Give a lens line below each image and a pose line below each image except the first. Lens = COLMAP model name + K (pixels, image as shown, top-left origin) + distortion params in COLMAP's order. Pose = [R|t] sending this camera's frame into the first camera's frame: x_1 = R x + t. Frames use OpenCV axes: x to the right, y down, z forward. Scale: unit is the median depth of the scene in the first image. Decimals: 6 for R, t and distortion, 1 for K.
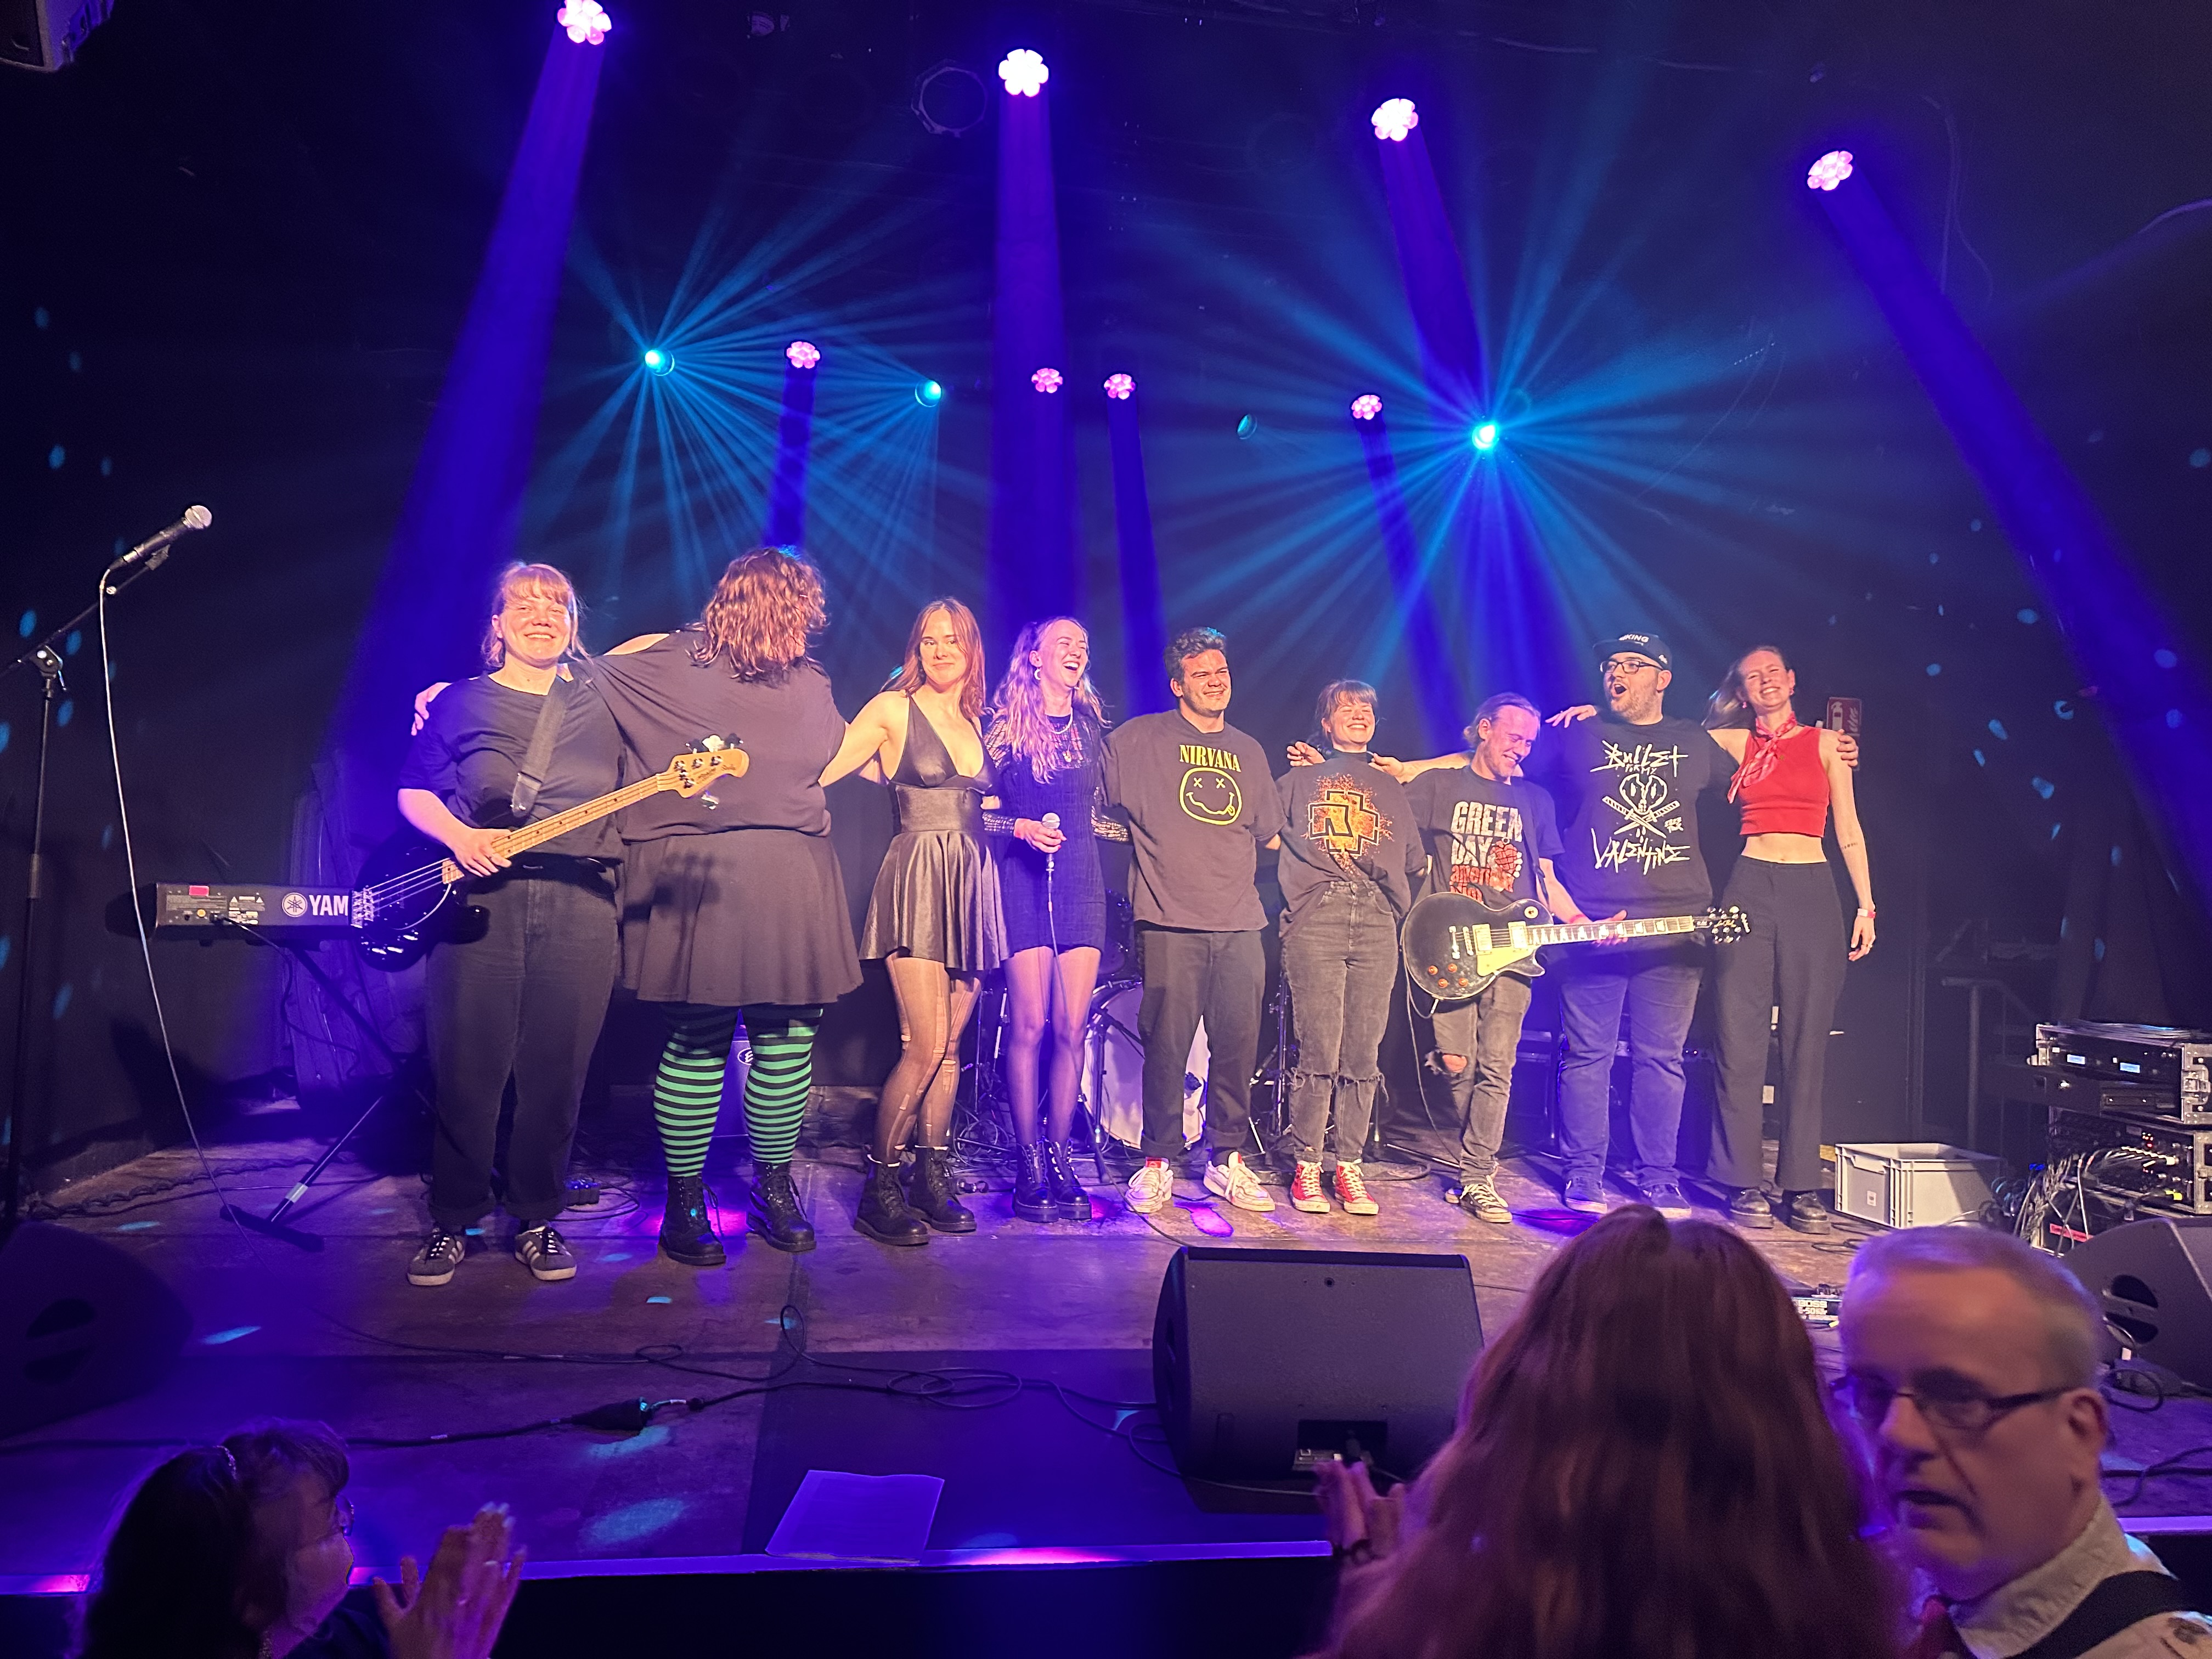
lens RADIAL K [[1511.3, 0, 1106.0], [0, 1511.3, 829.5], [0, 0, 1]] dist [0.006450, -0.084952]
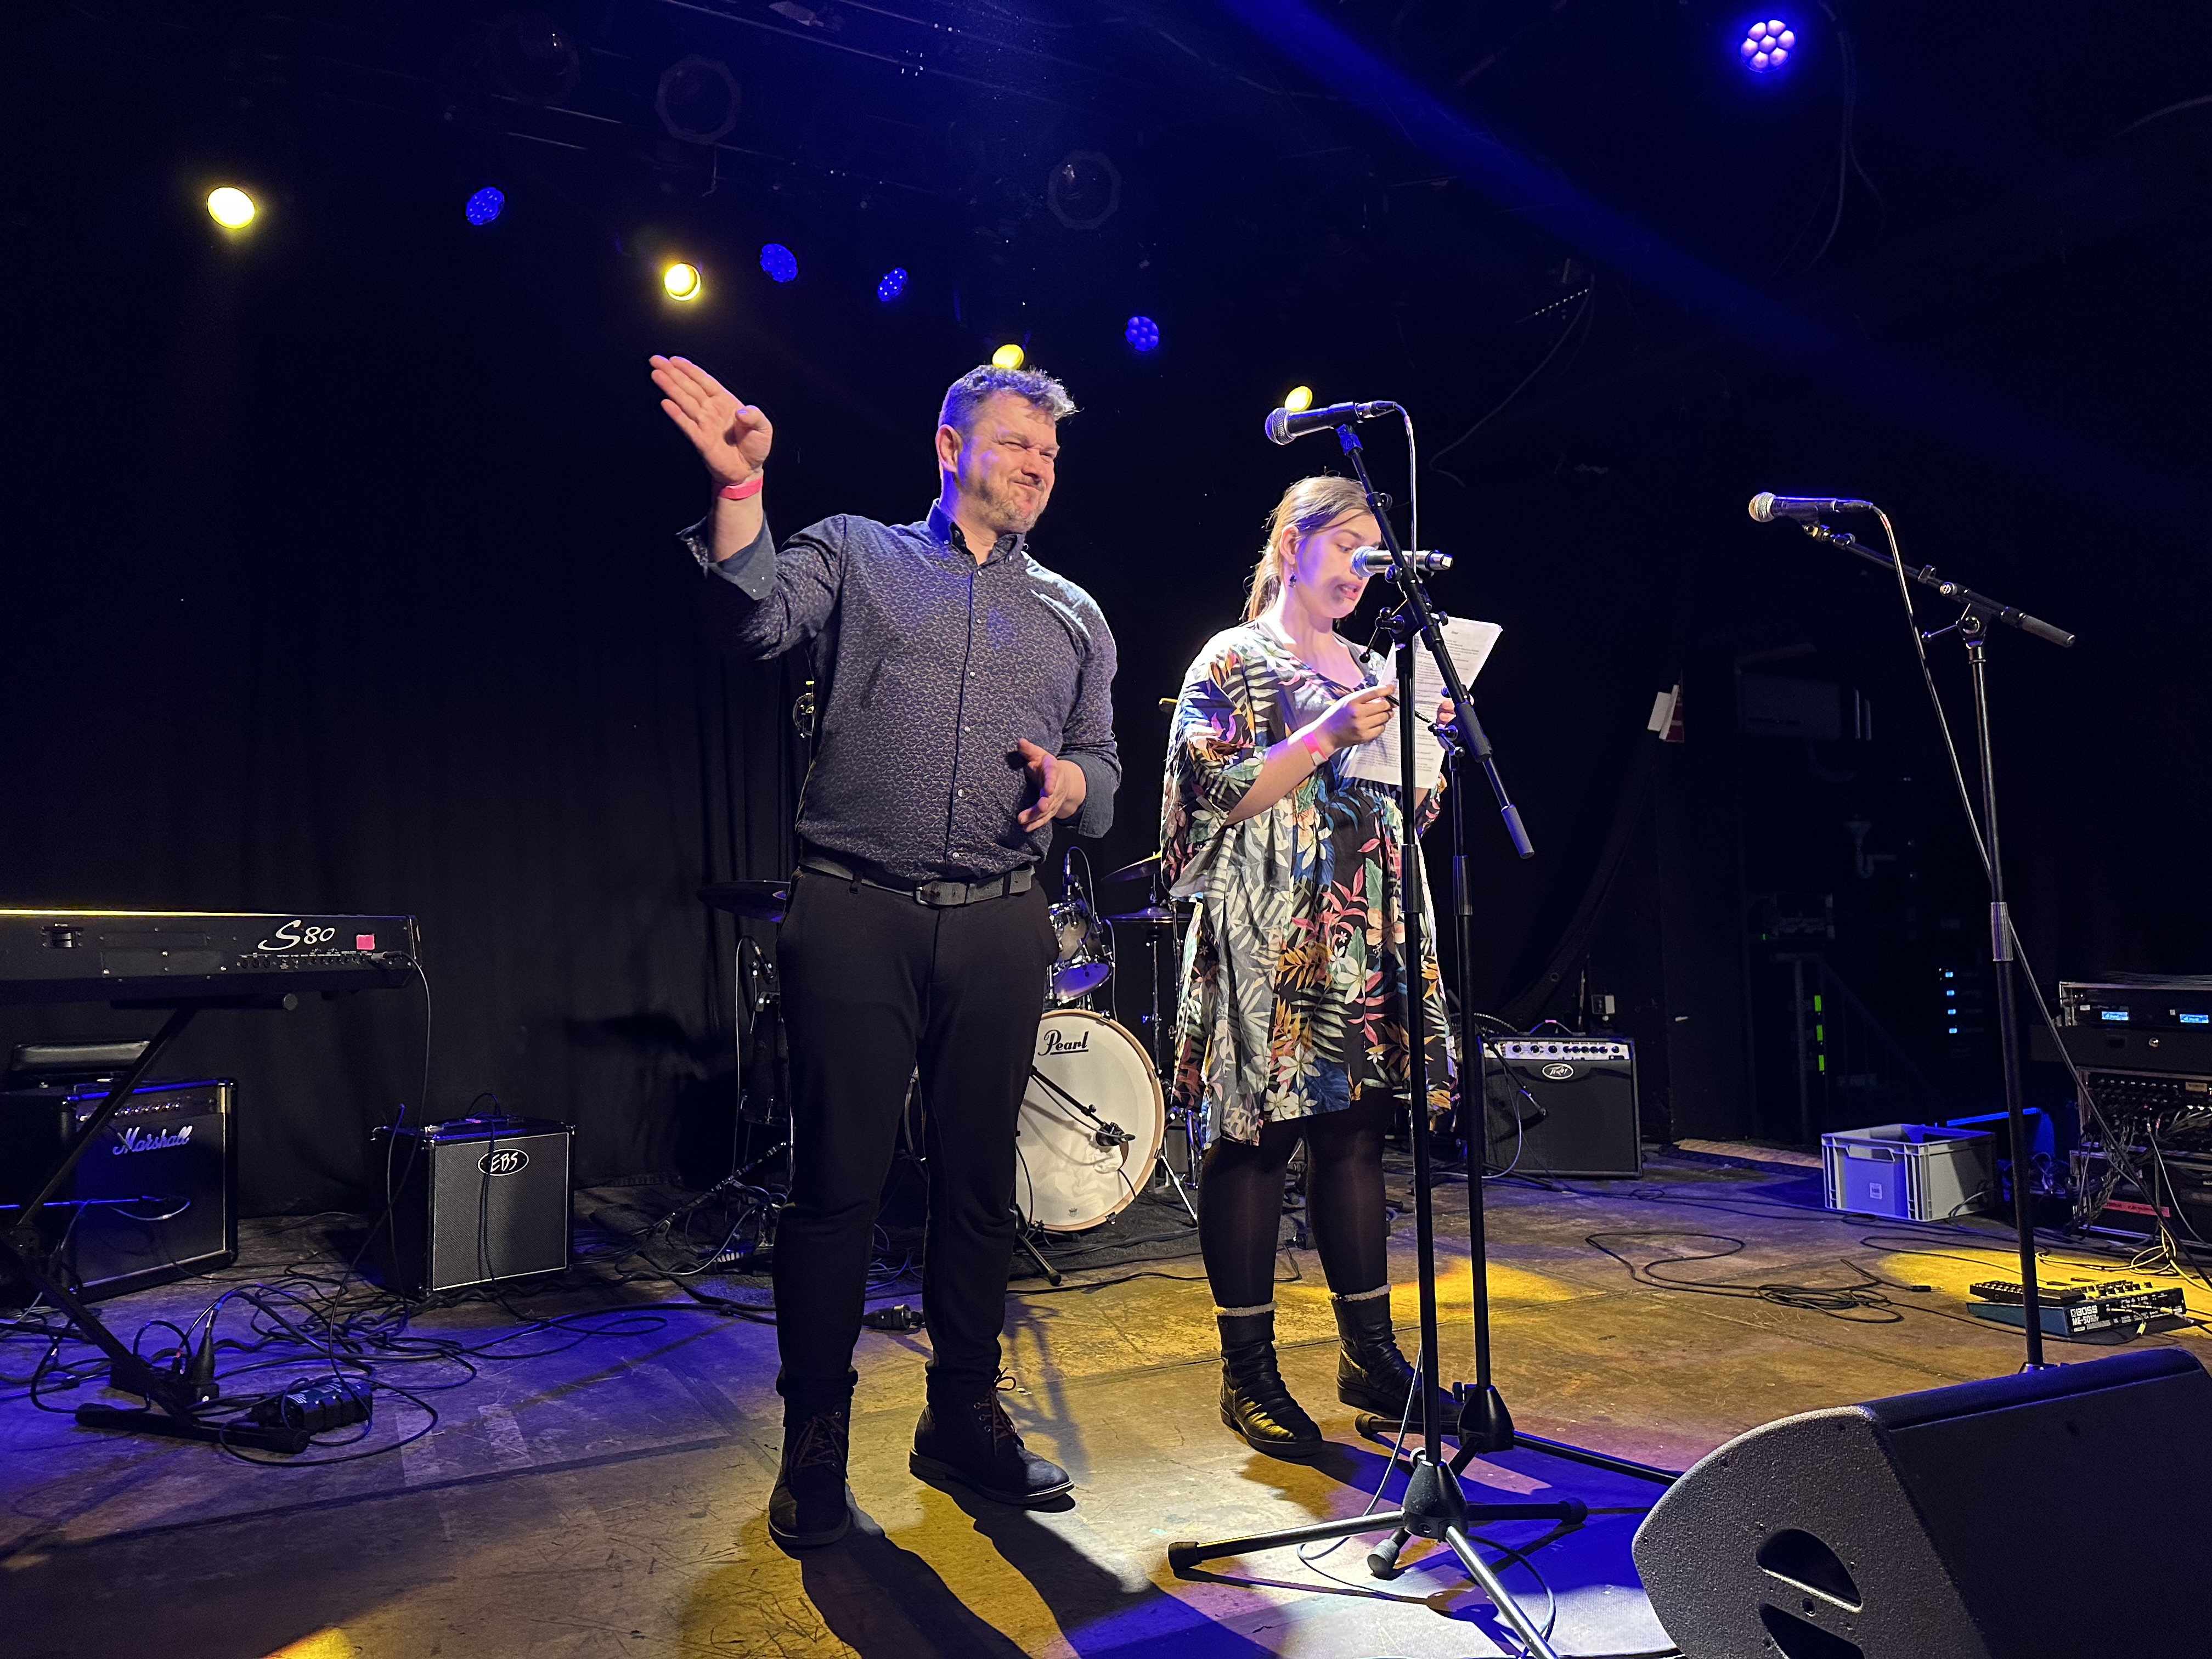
lens RADIAL K [[1511.3, 0, 1106.0], [0, 1511.3, 829.5], [0, 0, 1]] dist [0.006450, -0.084952]
pose [[0.945415, -0.030775, 0.324412, -0.249732], [0.039470, 0.999015, -0.020256, 0.034078], [-0.323470, 0.031955, 0.945699, 0.341538]]
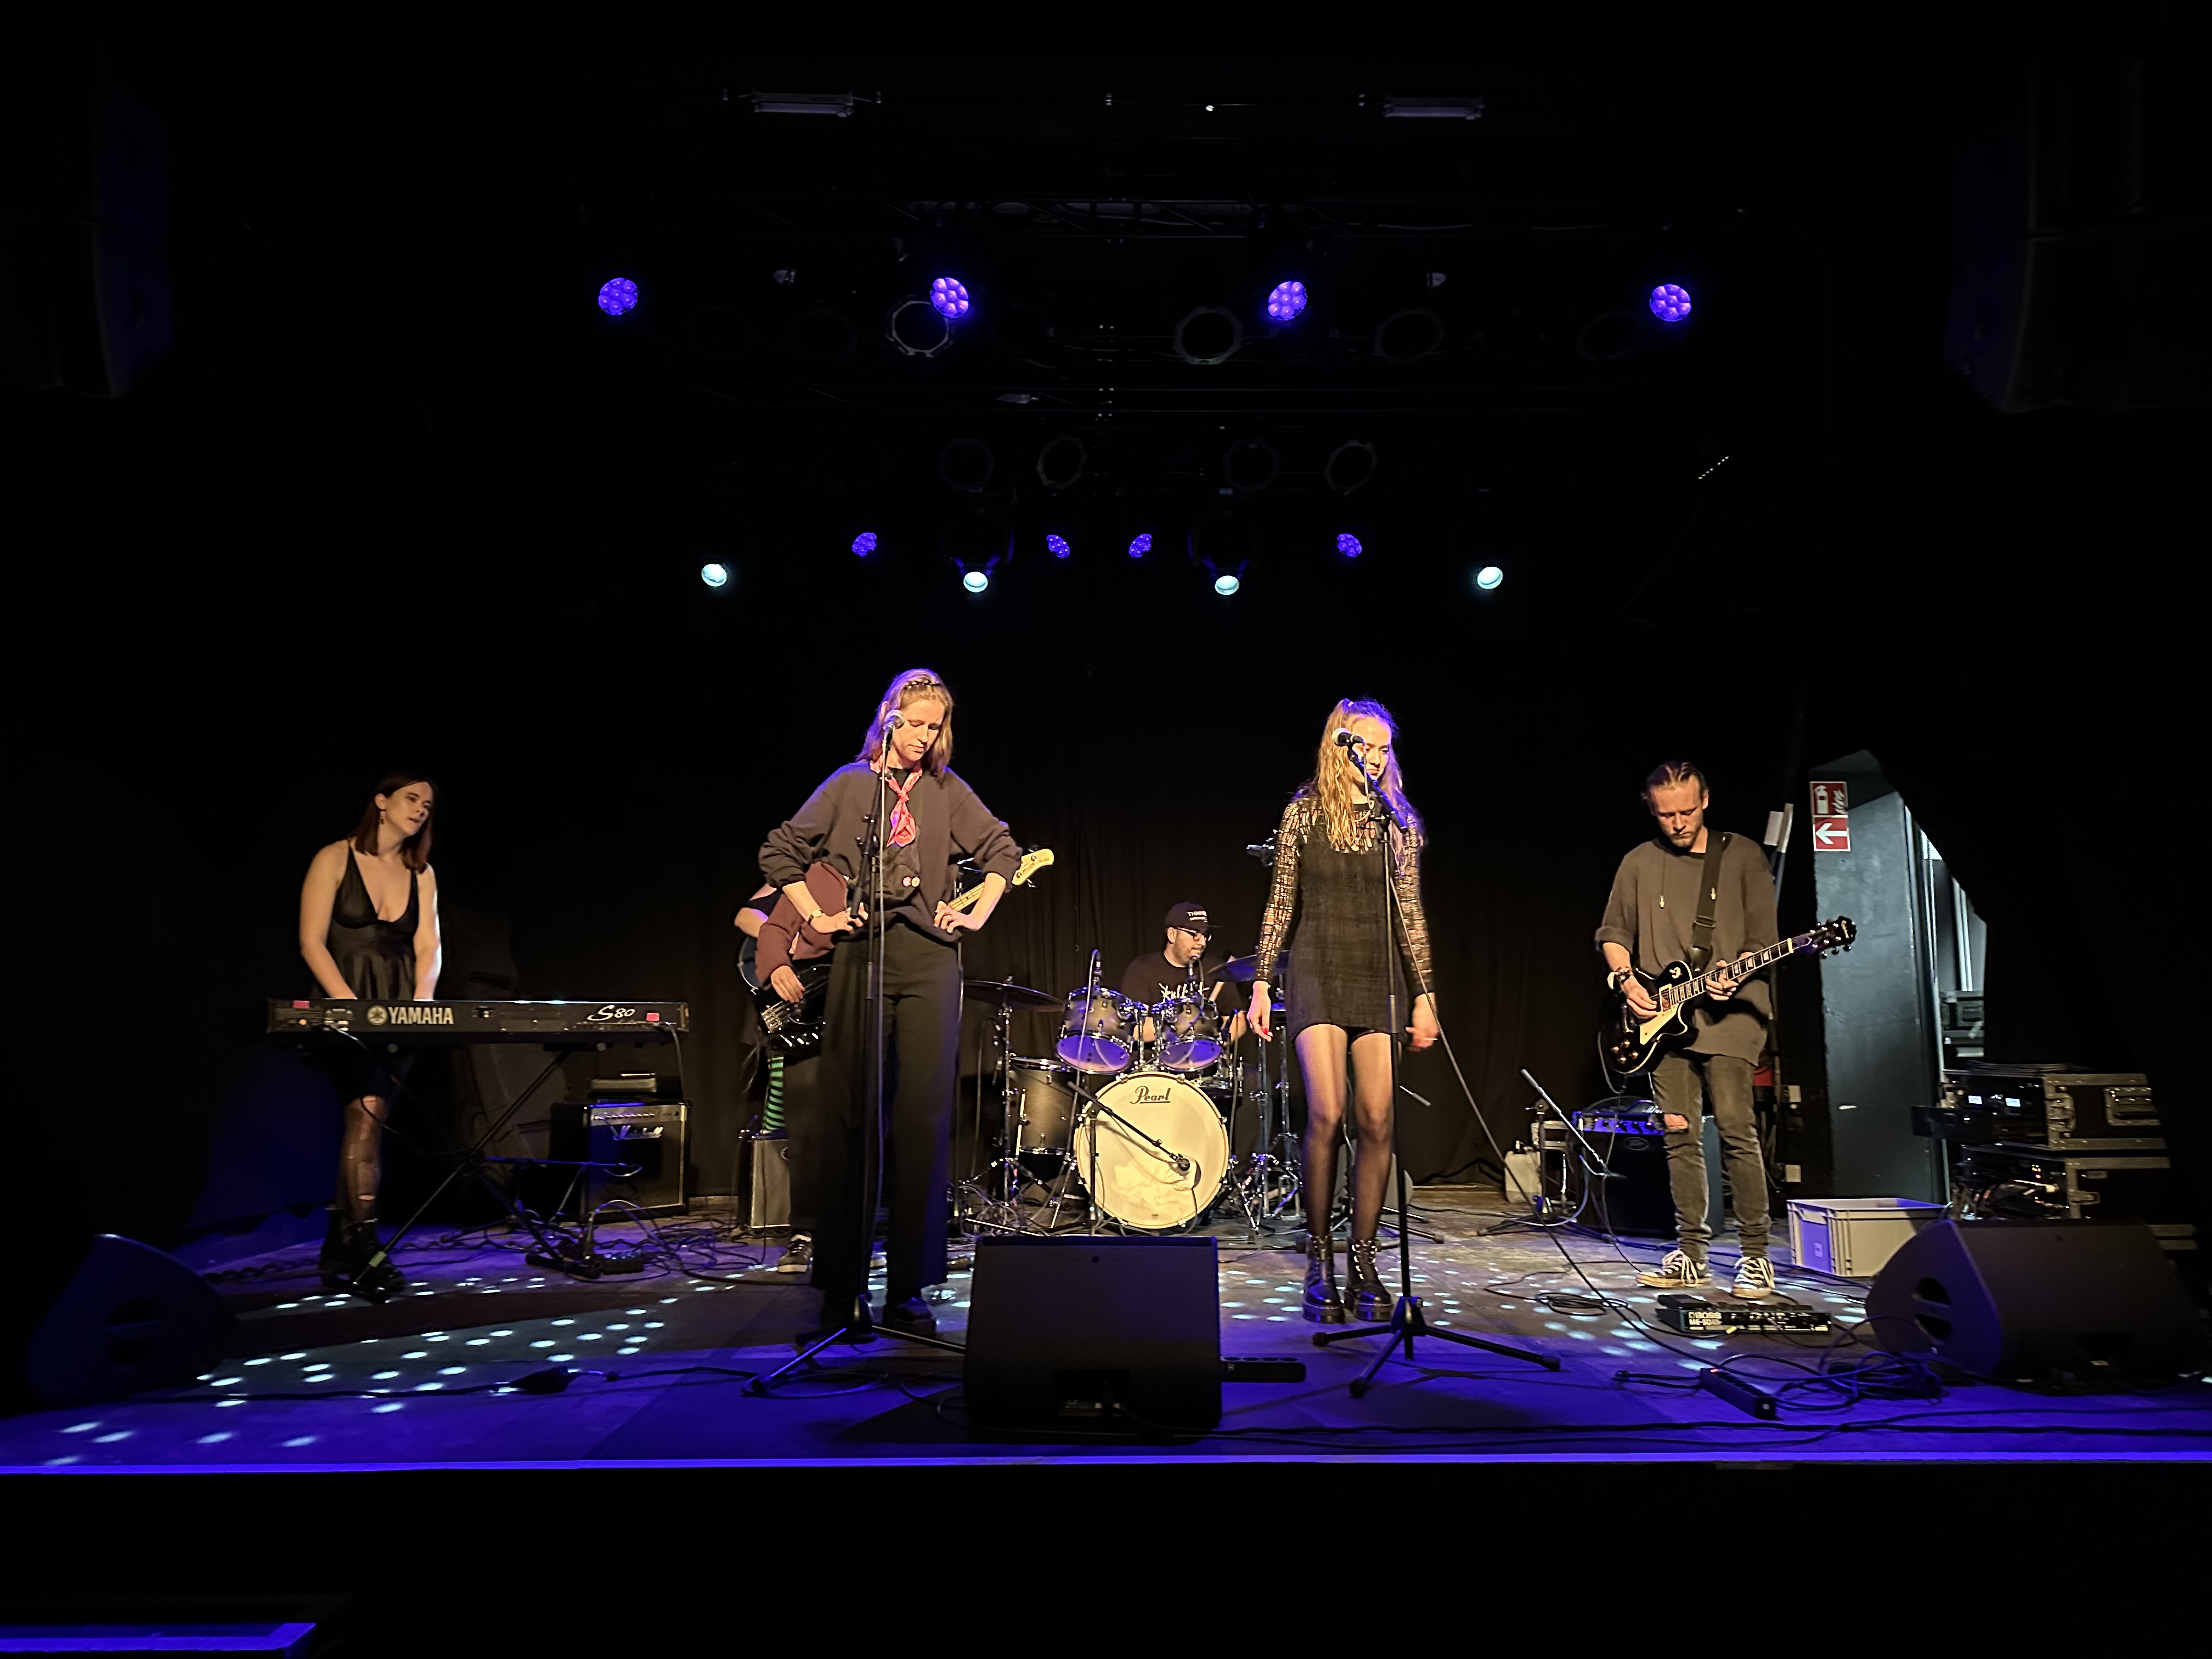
lens RADIAL K [[1511.3, 0, 1106.0], [0, 1511.3, 829.5], [0, 0, 1]] dist [0.006450, -0.084952]
pose [[0.990302, -0.058211, -0.126150, 0.199947], [0.045215, 0.993597, -0.103543, 0.049201], [0.131369, 0.096835, 0.986593, -0.143137]]
